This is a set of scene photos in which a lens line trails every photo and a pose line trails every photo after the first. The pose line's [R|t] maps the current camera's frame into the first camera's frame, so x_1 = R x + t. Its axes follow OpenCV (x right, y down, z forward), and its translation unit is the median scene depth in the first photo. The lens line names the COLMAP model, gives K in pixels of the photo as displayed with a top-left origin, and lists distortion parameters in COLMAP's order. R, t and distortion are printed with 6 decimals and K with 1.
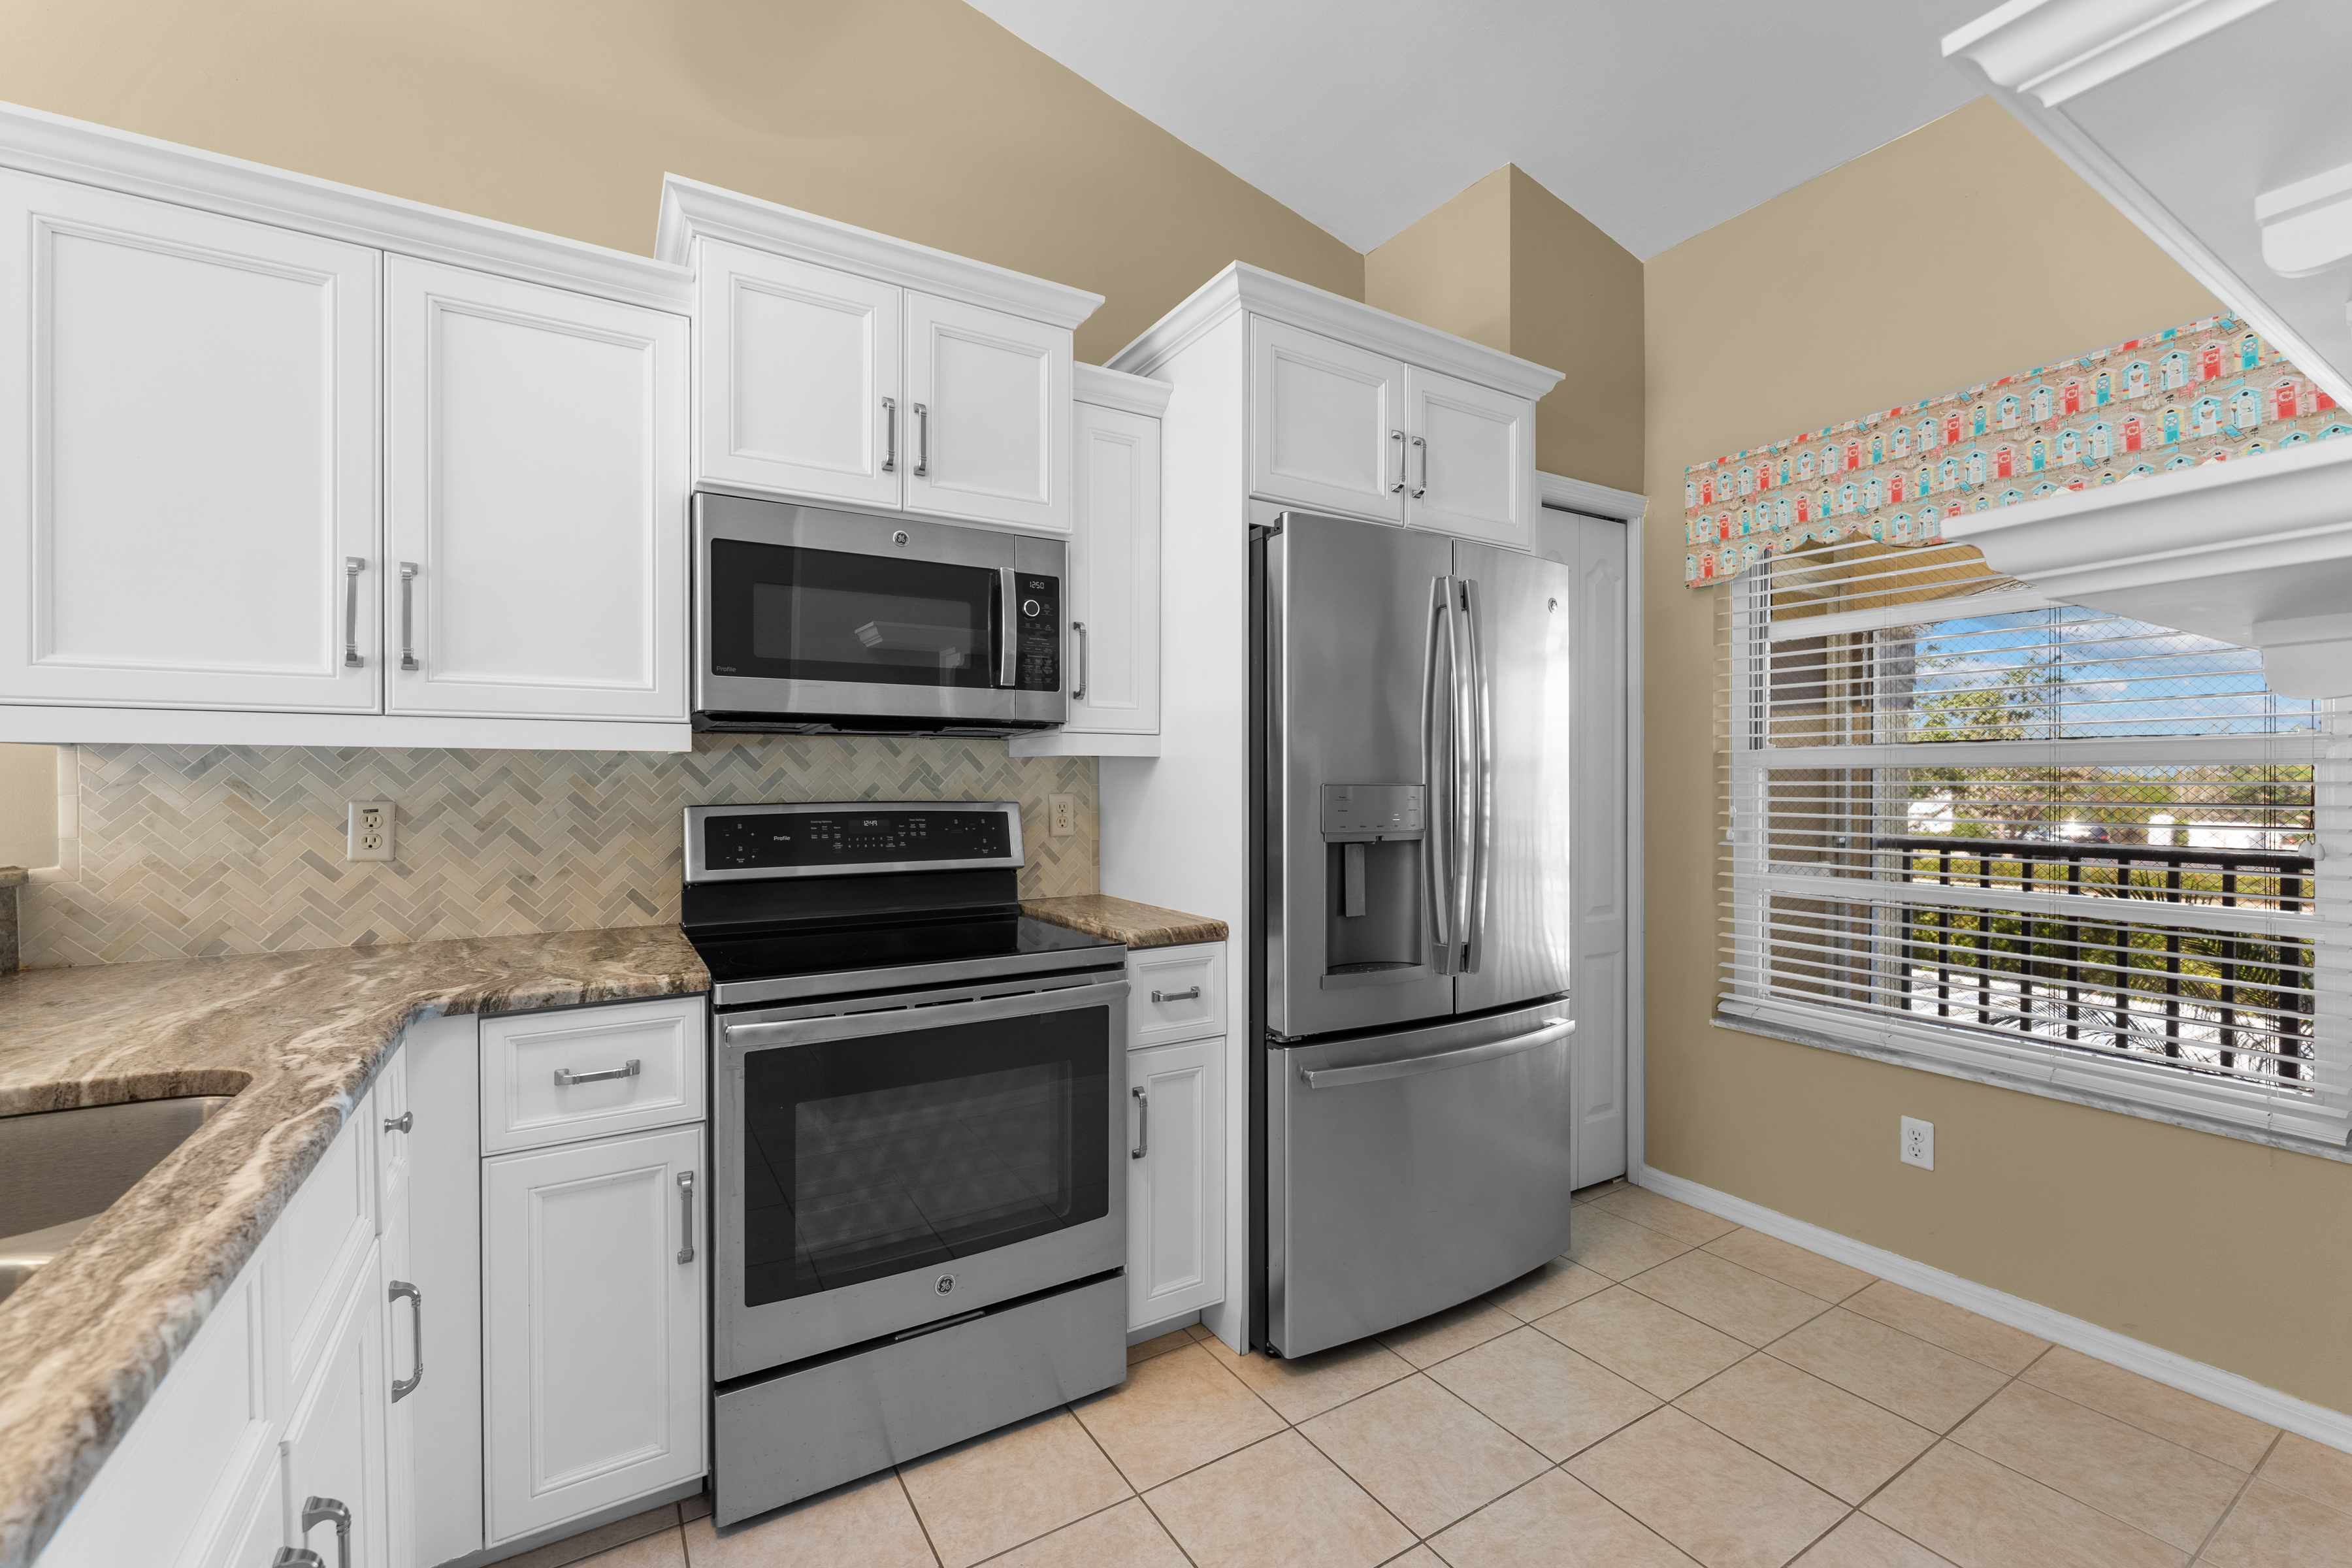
lens RADIAL K [[973.0, 0, 1166.2], [0, 973.0, 781.7], [0, 0, 1]] dist [-0.004161, 0.000978]
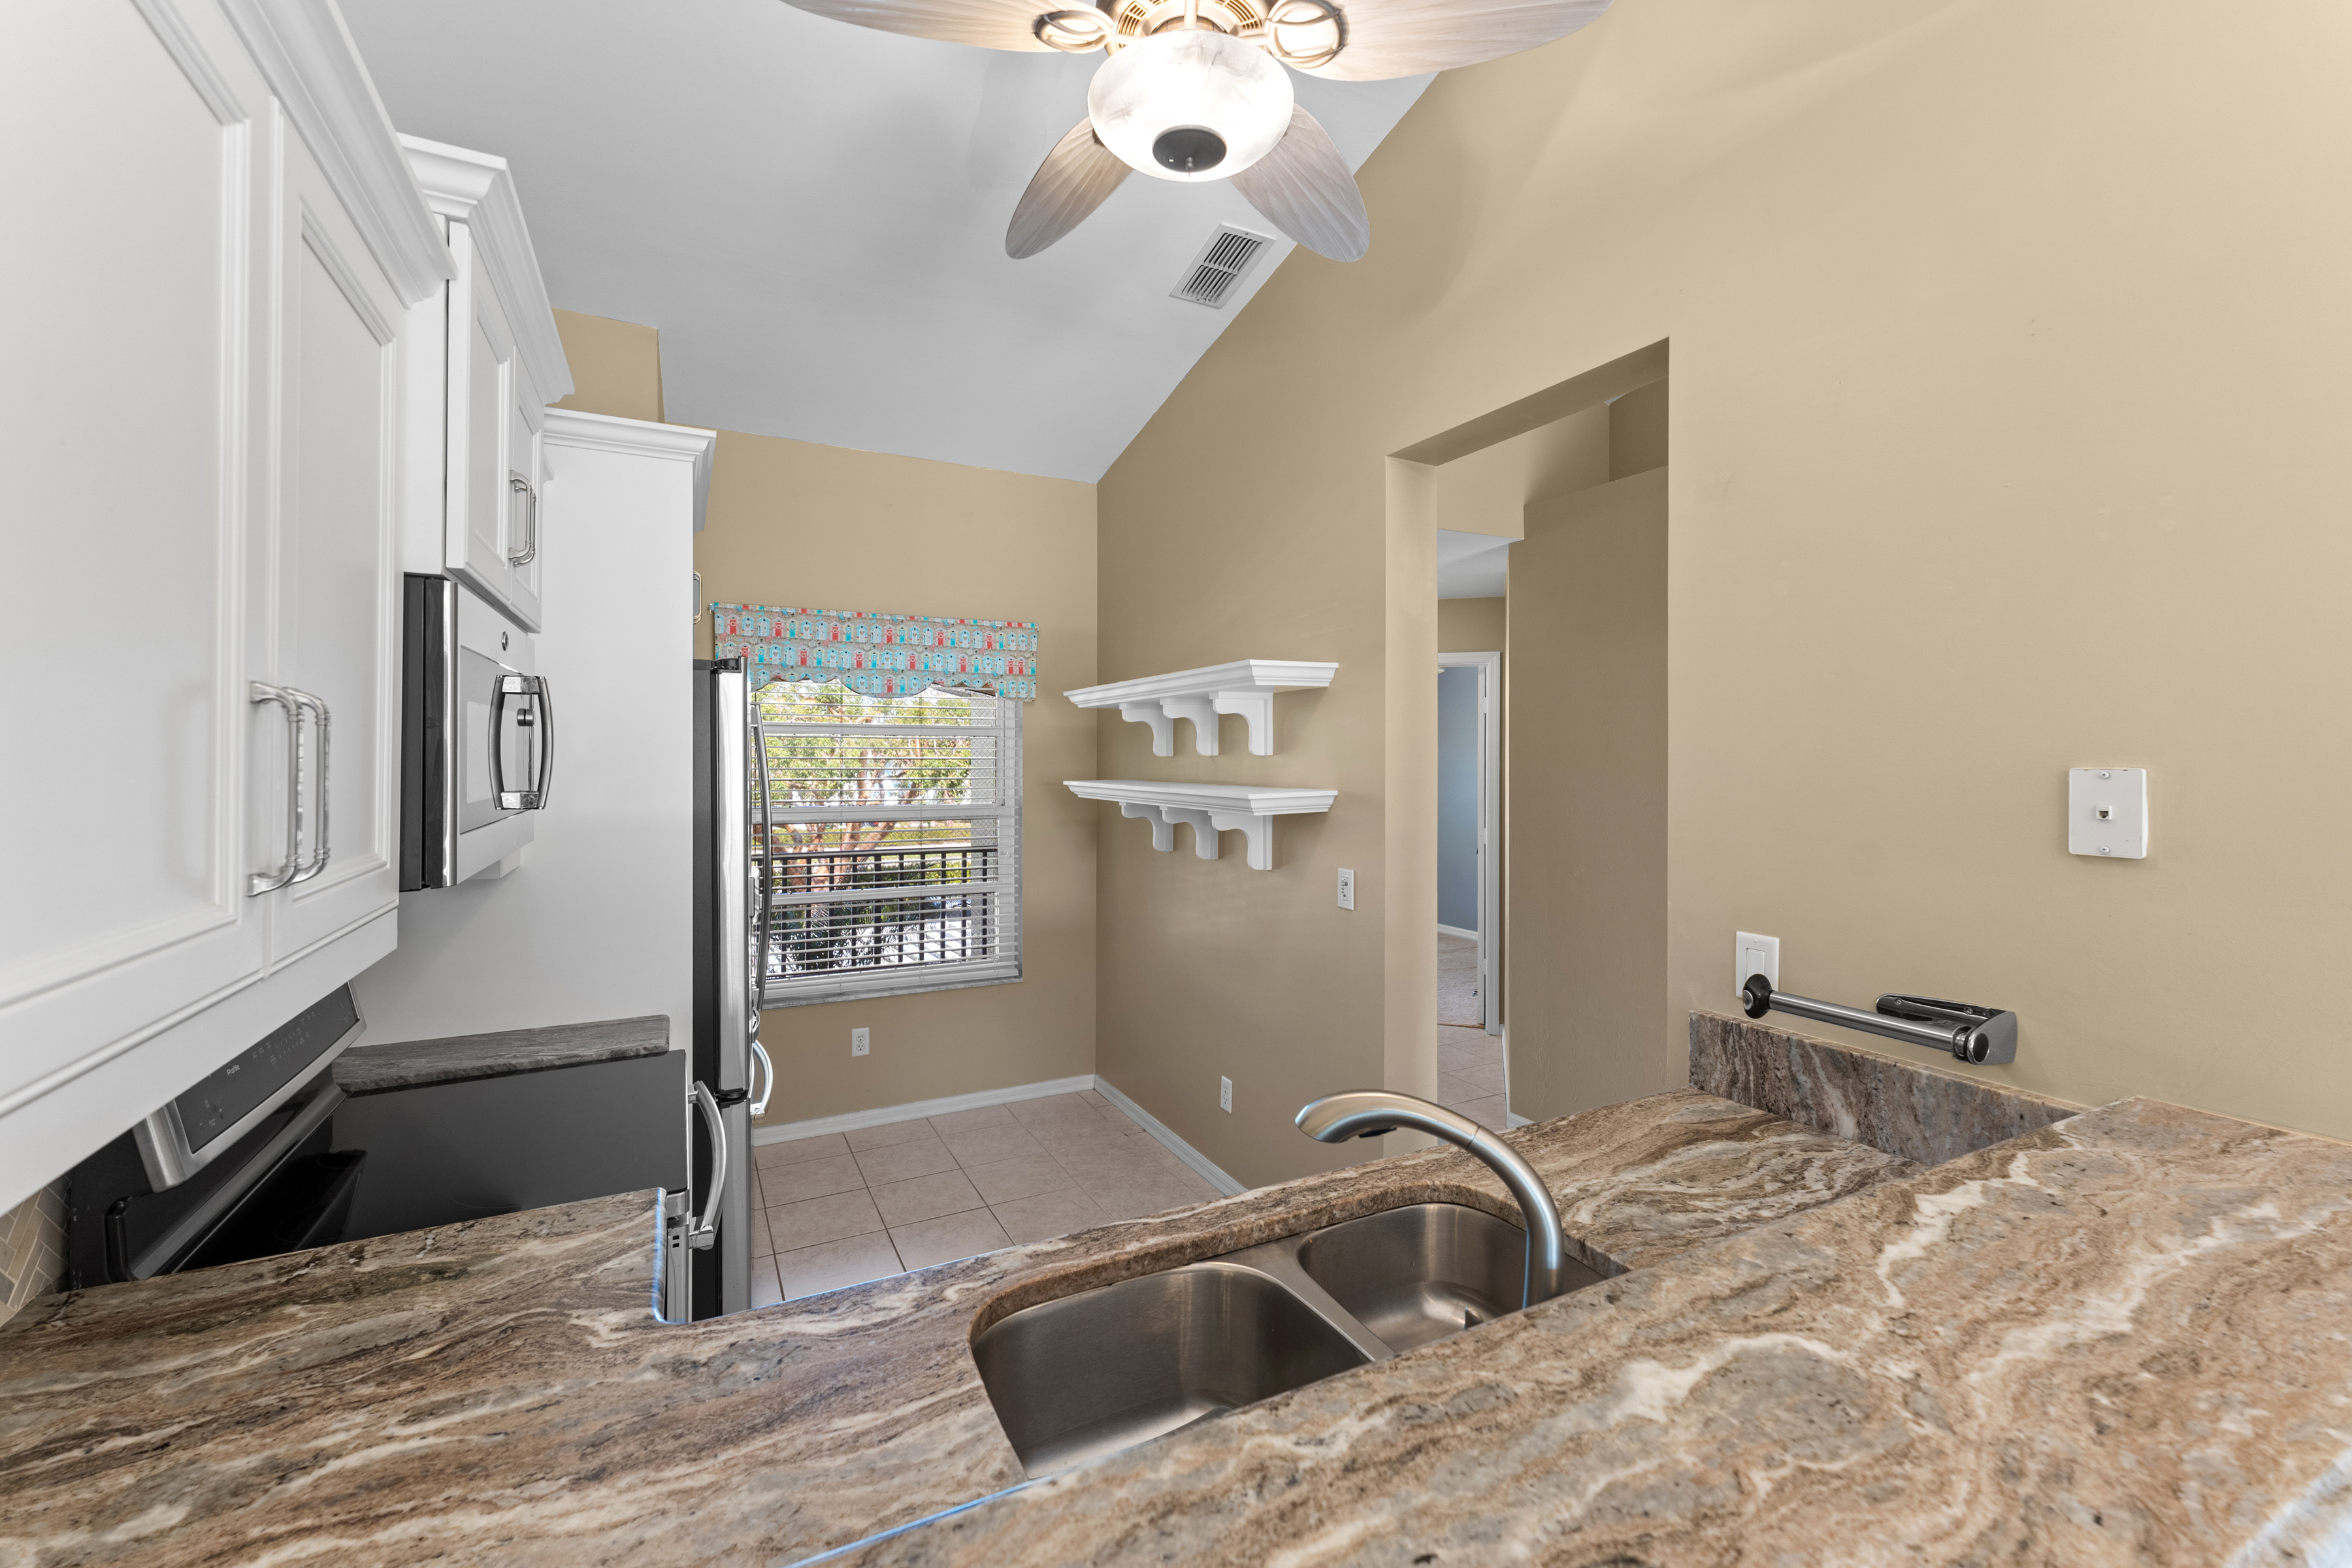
lens RADIAL K [[973.0, 0, 1166.8], [0, 973.0, 757.4], [0, 0, 1]] dist [-0.004161, 0.000978]
pose [[0.076254, -0.001075, 0.997088, -0.974970], [0.002246, 0.999997, 0.000907, -0.141846], [-0.997086, 0.002171, 0.076257, 0.359301]]
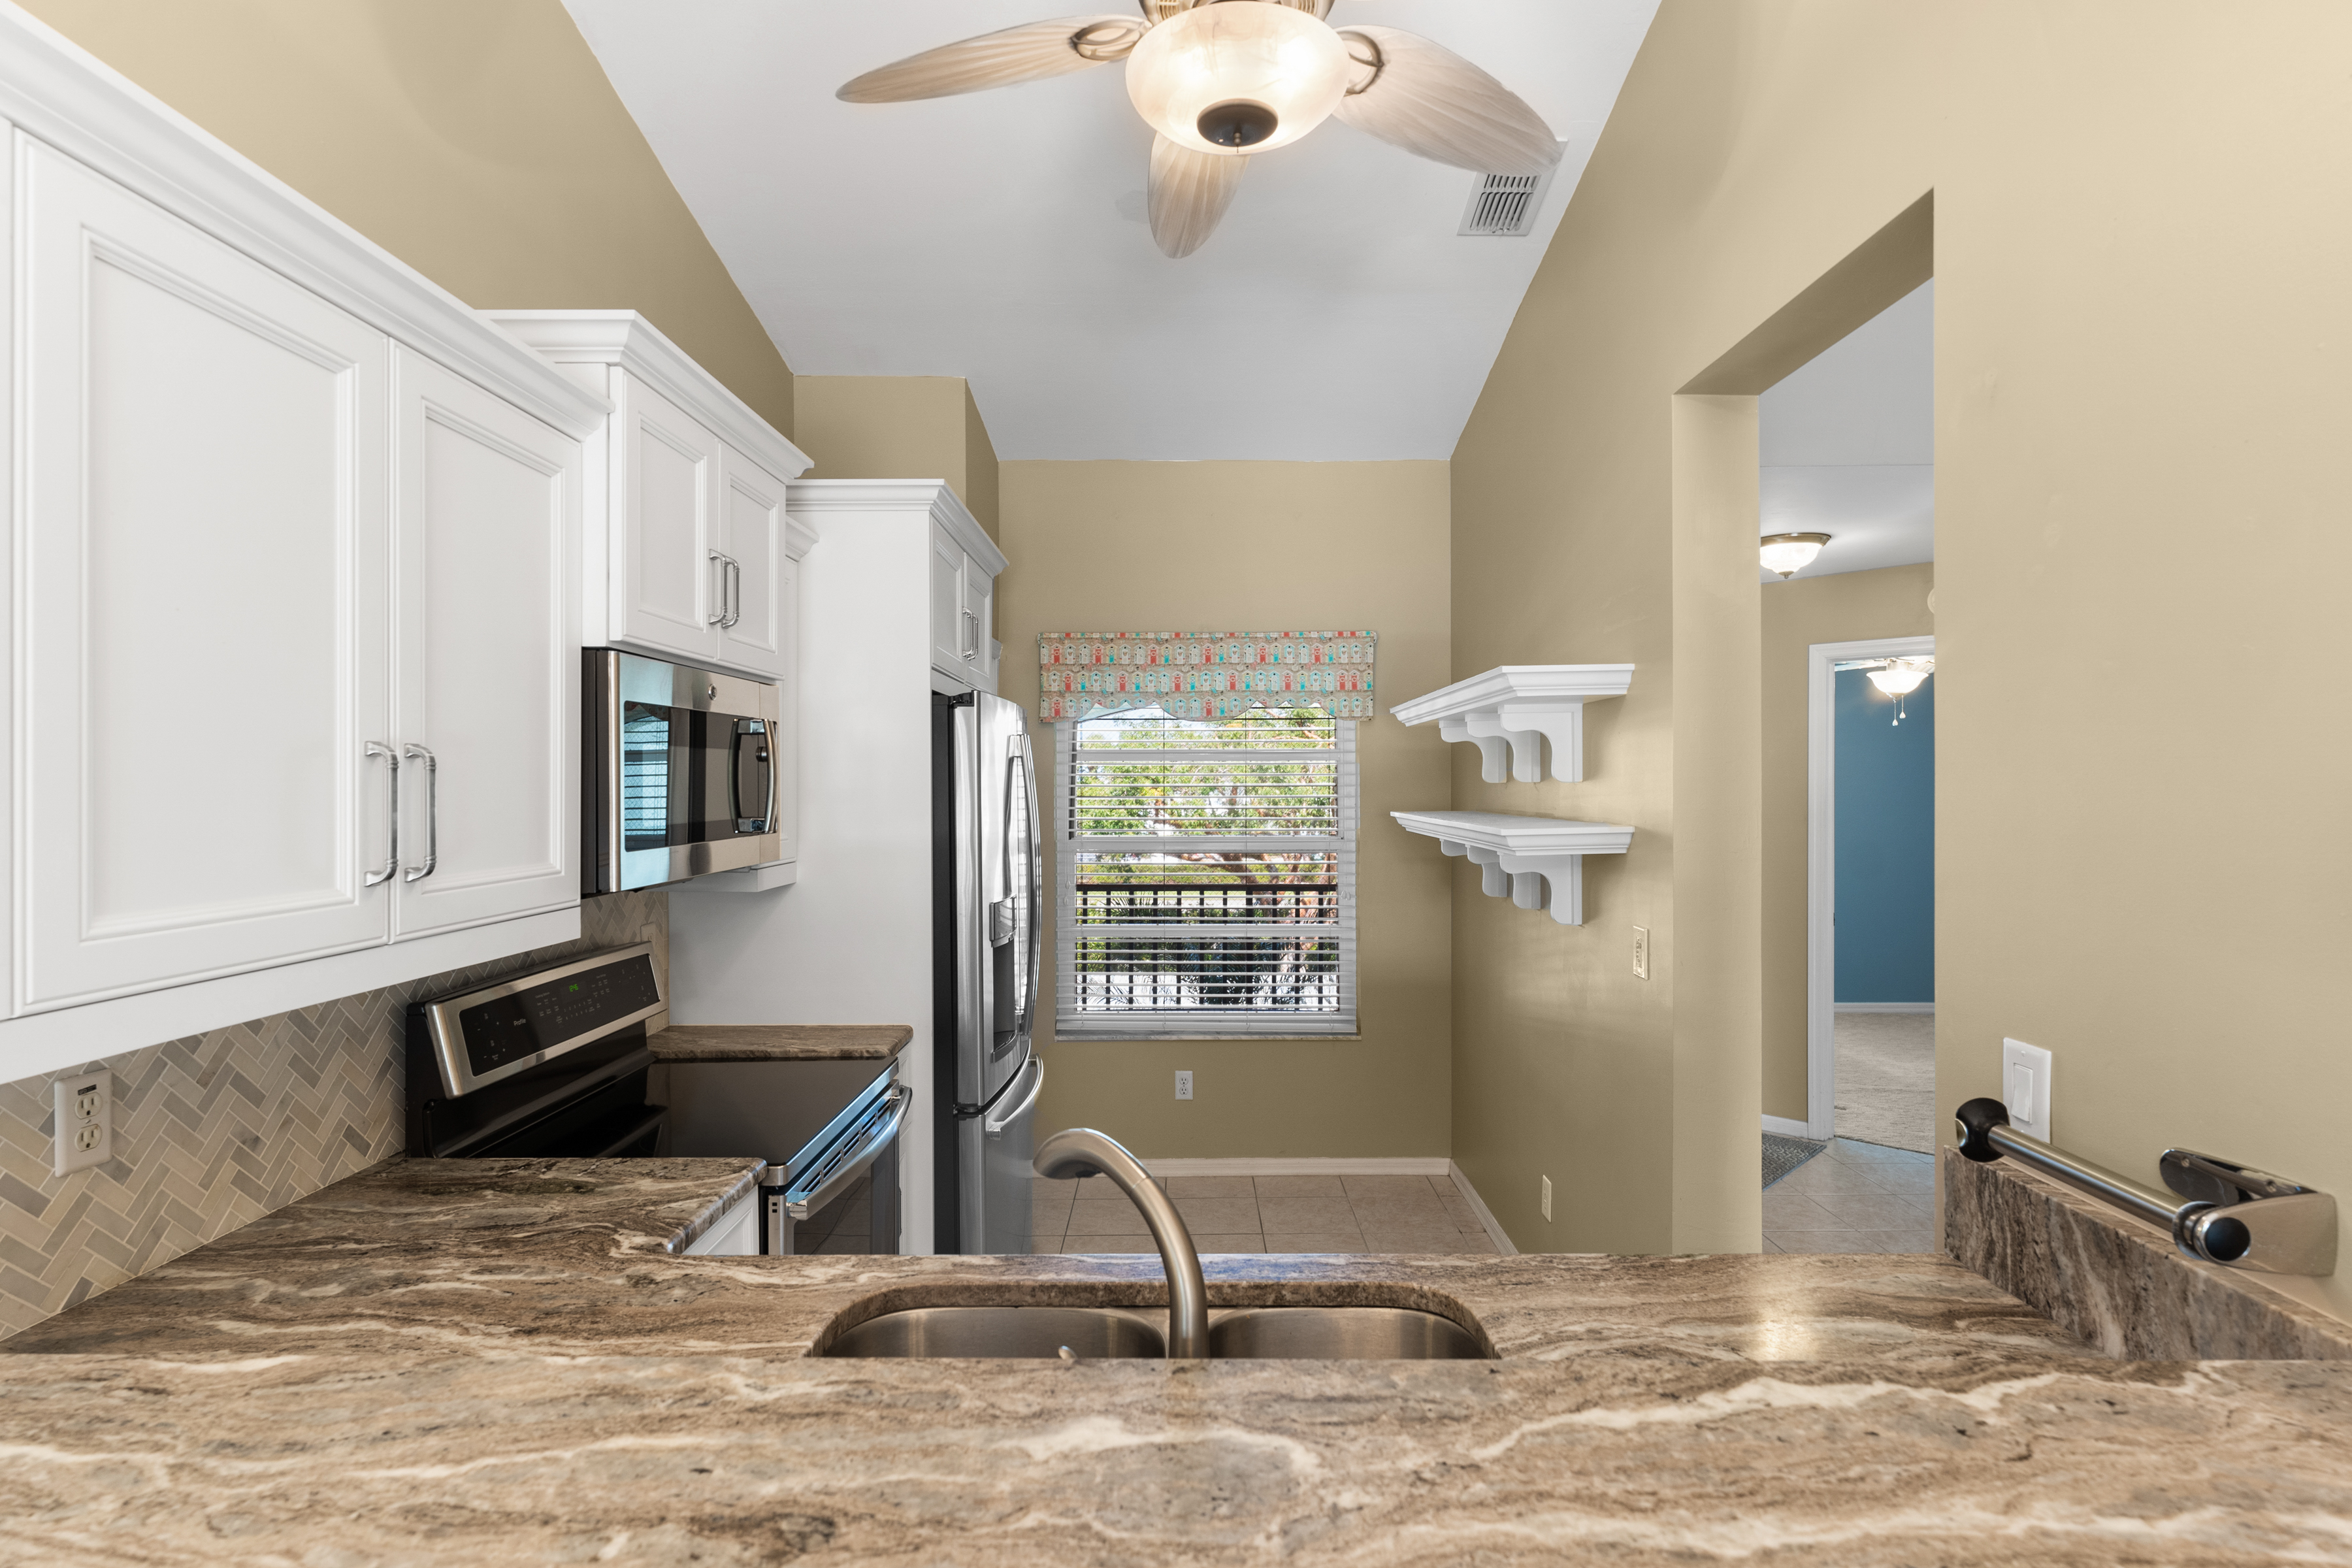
lens RADIAL K [[1145.8, 0, 1169.6], [0, 1145.8, 785.2], [0, 0, 1]] dist [-0.005213, -0.000101]
pose [[0.528990, -0.004183, 0.848618, -0.940141], [0.006774, 0.999977, 0.000707, -0.143399], [-0.848601, 0.005375, 0.529006, 0.004464]]
